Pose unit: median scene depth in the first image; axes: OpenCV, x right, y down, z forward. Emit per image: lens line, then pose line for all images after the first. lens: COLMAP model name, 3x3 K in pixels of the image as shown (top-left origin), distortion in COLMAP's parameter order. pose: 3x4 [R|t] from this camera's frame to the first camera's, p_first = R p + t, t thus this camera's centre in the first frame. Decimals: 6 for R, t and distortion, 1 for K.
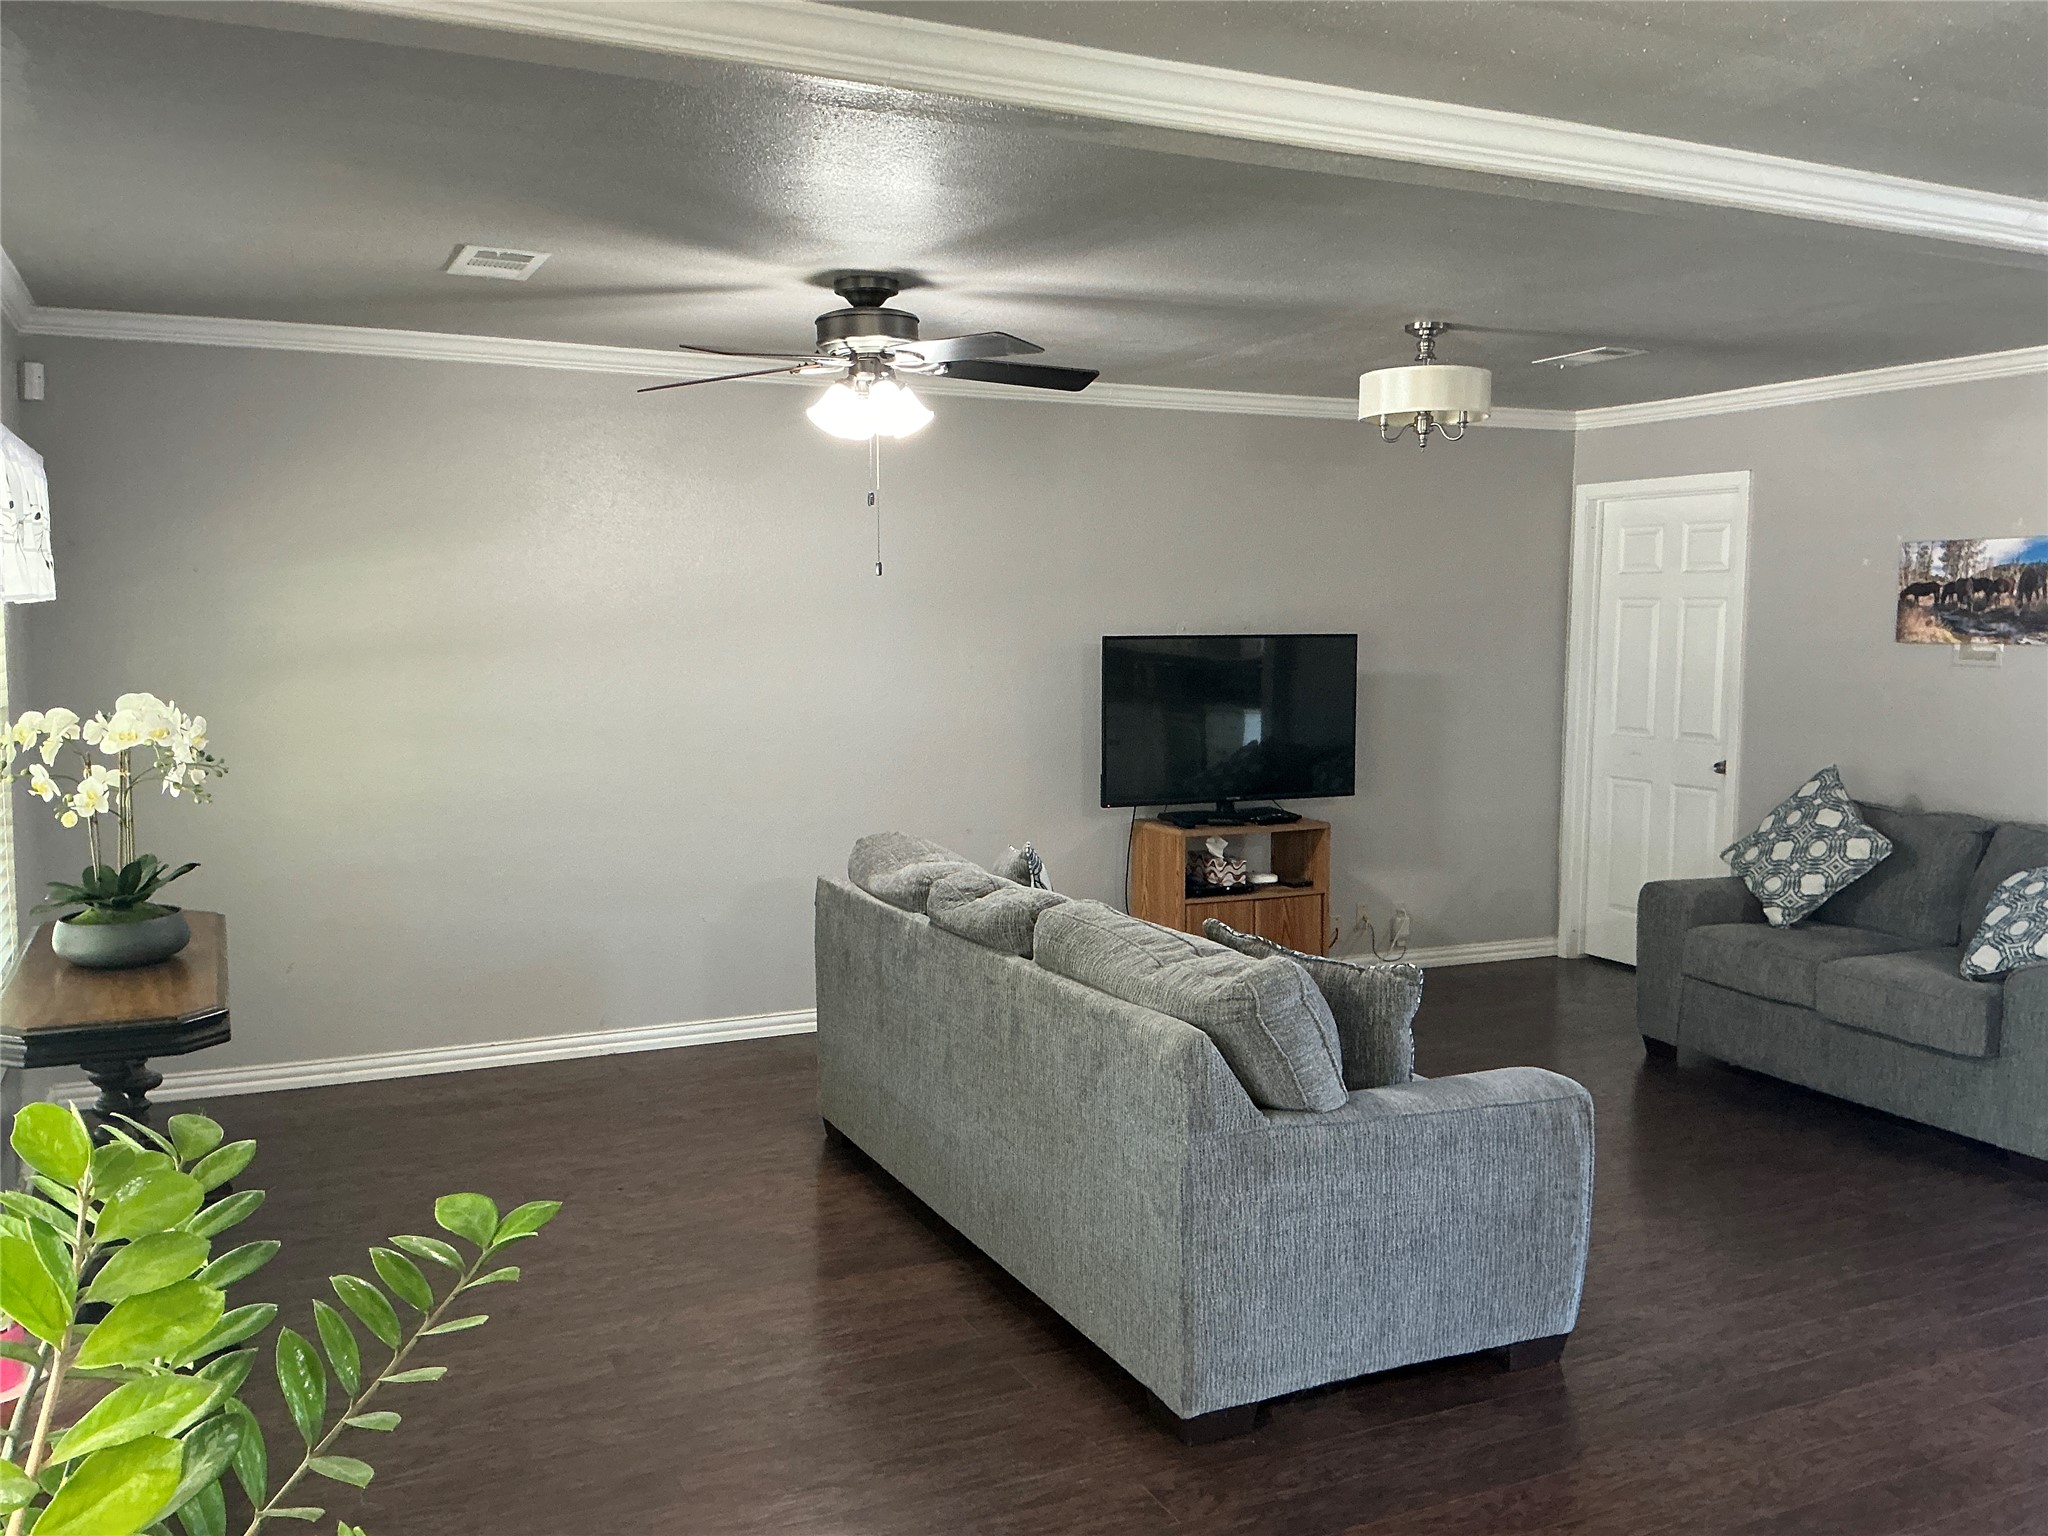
lens RADIAL K [[1701.4, 0, 1020.2], [0, 1701.4, 764.9], [0, 0, 1]] dist [0.150166, -0.305326]
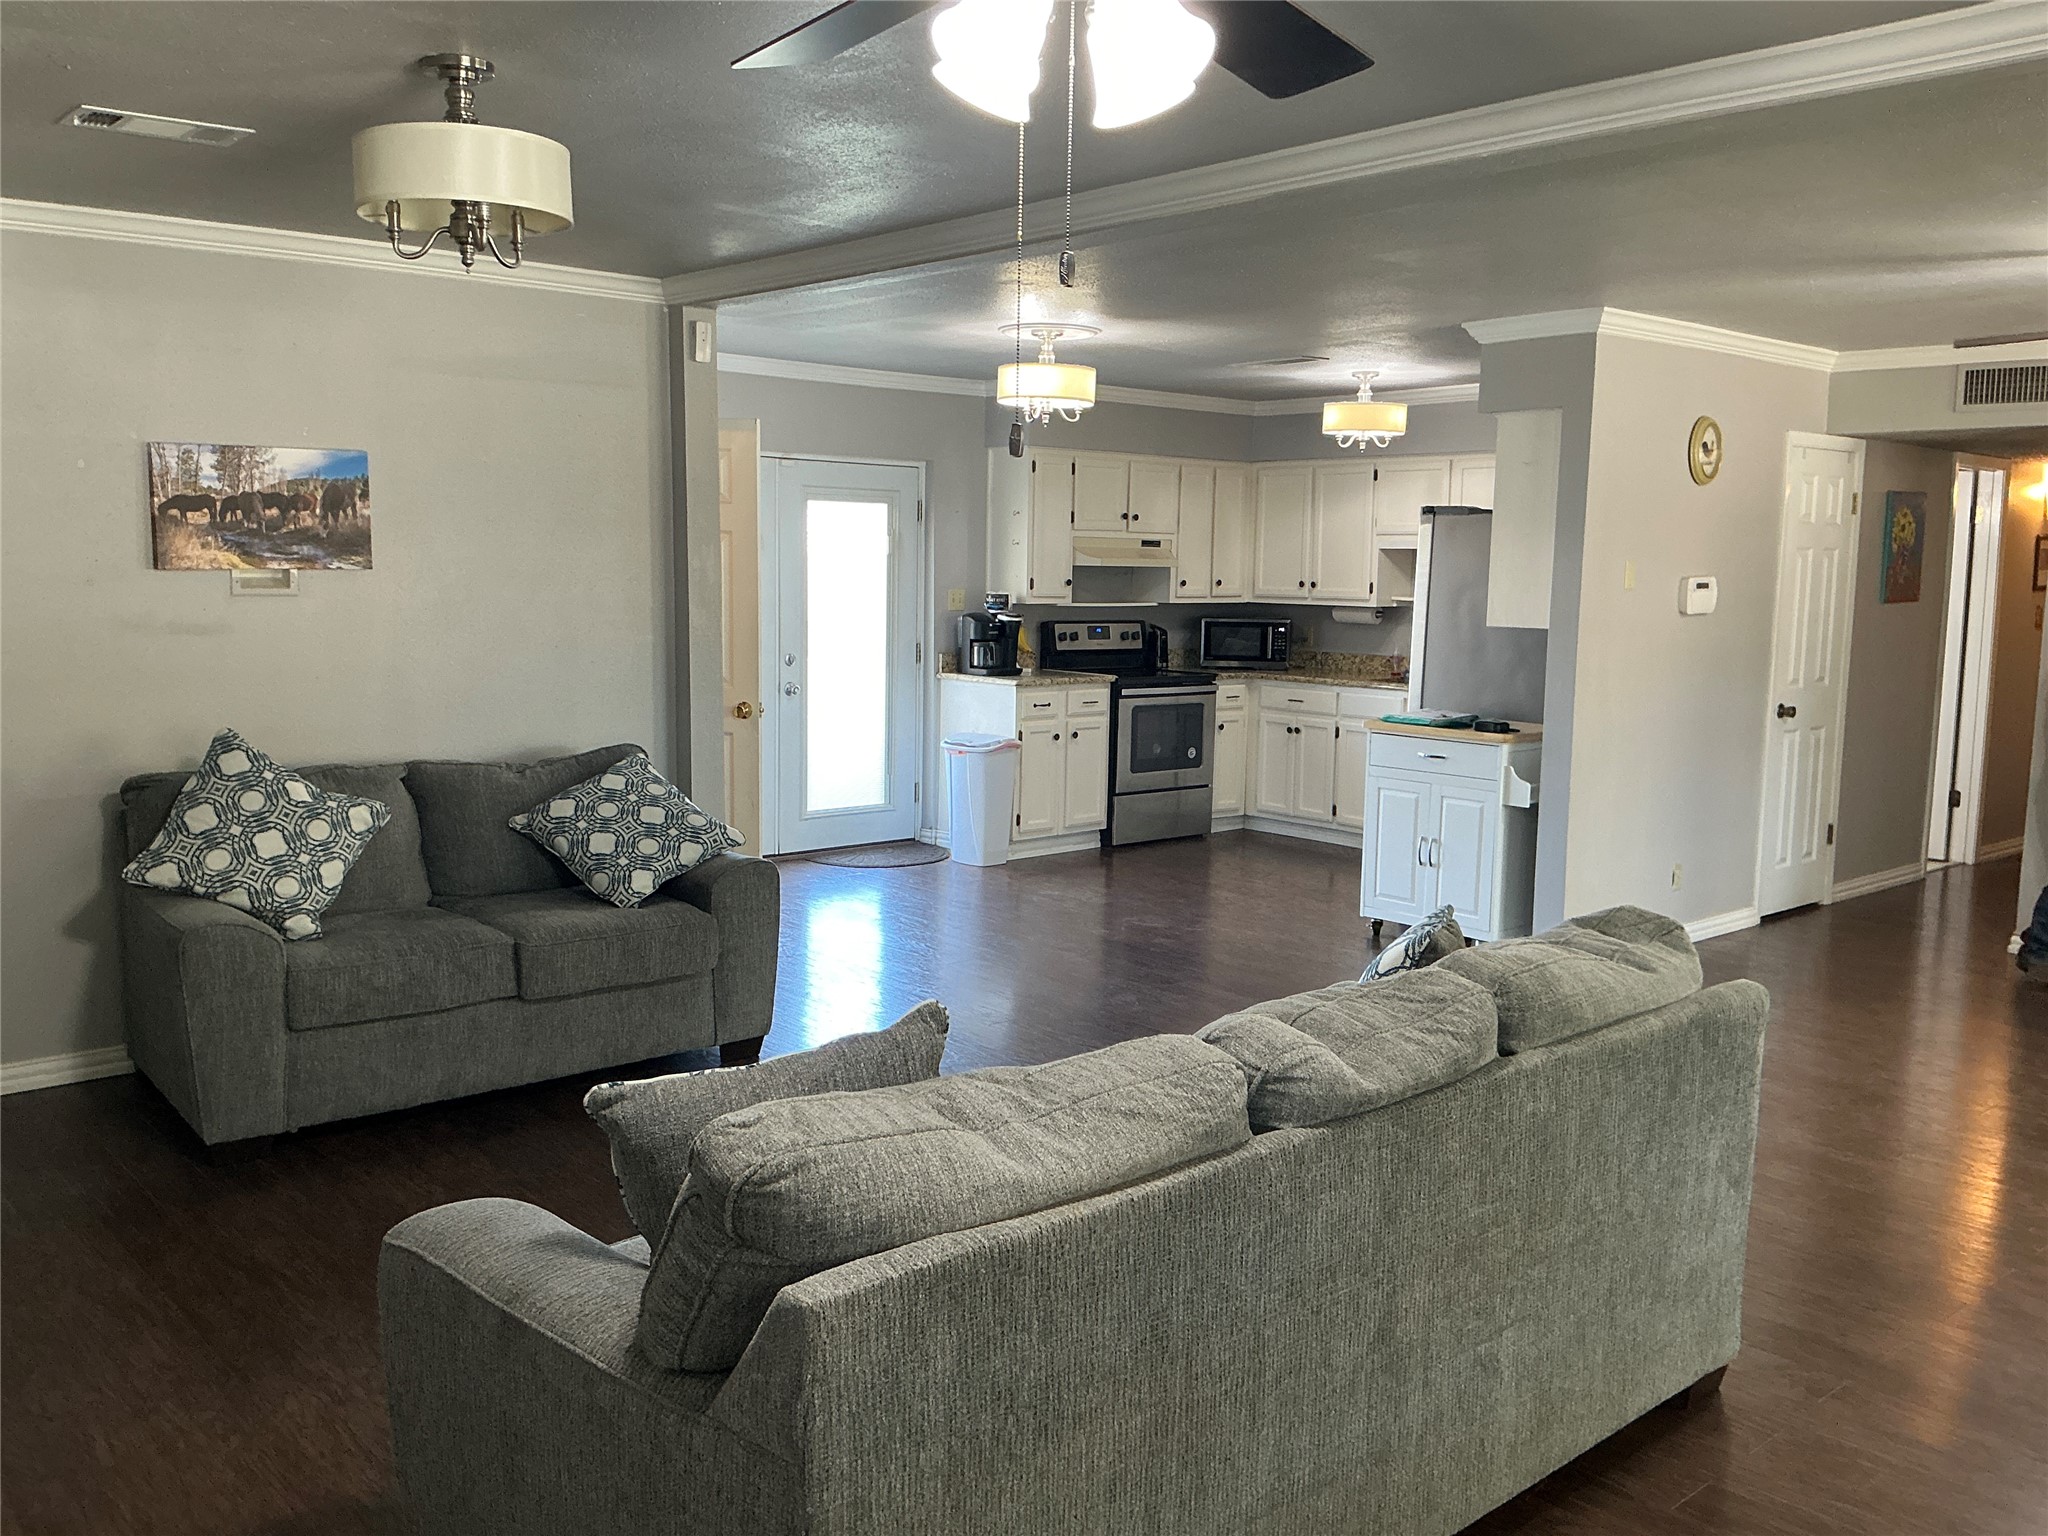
lens RADIAL K [[1701.4, 0, 1020.2], [0, 1701.4, 764.9], [0, 0, 1]] dist [0.150166, -0.305326]
pose [[-0.274061, -0.125418, 0.953499, -0.378152], [0.070827, 0.986135, 0.150069, -0.076370], [-0.959101, 0.108662, -0.261378, 0.870371]]
